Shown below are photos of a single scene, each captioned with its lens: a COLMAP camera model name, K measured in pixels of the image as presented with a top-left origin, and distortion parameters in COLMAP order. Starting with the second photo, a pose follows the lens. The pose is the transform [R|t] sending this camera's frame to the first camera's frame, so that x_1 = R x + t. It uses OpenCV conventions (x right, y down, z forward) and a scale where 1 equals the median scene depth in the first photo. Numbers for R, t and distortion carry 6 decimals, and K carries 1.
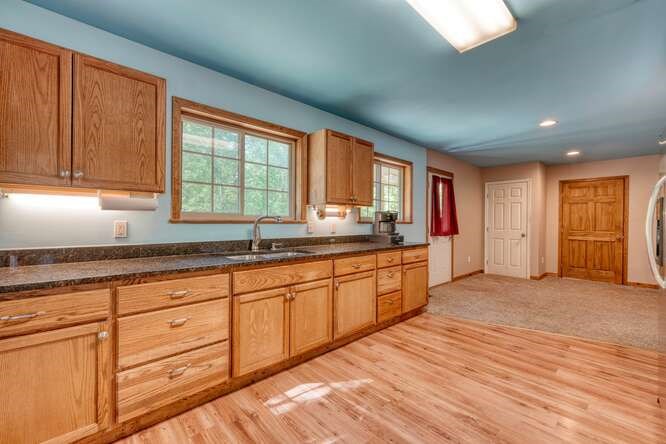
lens RADIAL K [[283.1, 0, 328.0], [0, 283.1, 219.5], [0, 0, 1]] dist [-0.000791, 0.000208]
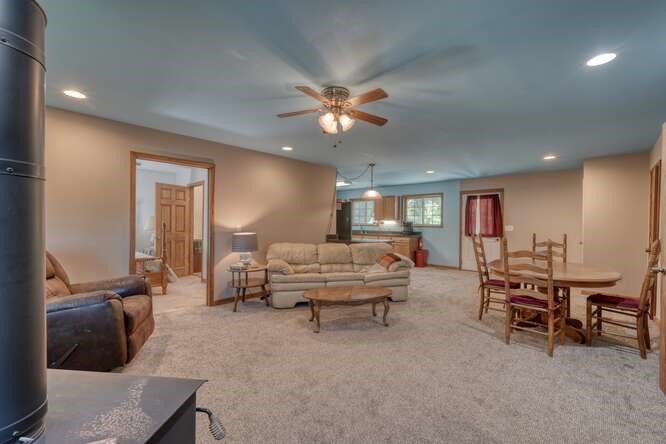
lens RADIAL K [[283.1, 0, 332.5], [0, 283.1, 222.3], [0, 0, 1]] dist [-0.000791, 0.000208]
pose [[0.073168, -0.013815, -0.997224, 3.361264], [-0.007714, 0.999866, -0.014417, 0.022572], [0.997290, 0.008748, 0.073052, 0.313405]]
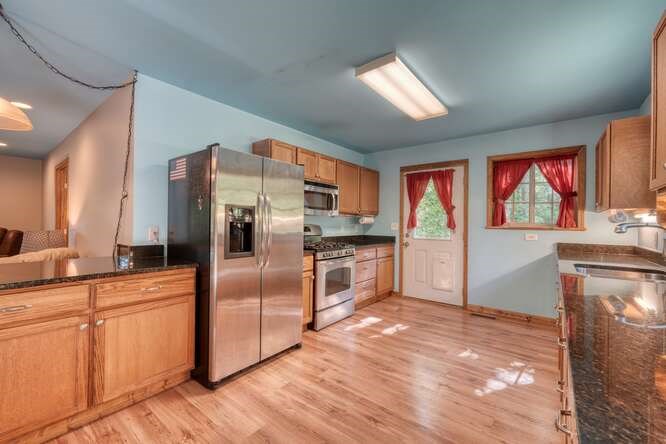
lens RADIAL K [[283.1, 0, 335.5], [0, 283.1, 223.2], [0, 0, 1]] dist [-0.000791, 0.000208]
pose [[-0.985977, -0.023820, -0.165174, 0.619998], [-0.023687, 0.999716, -0.002776, 0.004675], [0.165193, 0.001176, -0.986261, 1.456640]]
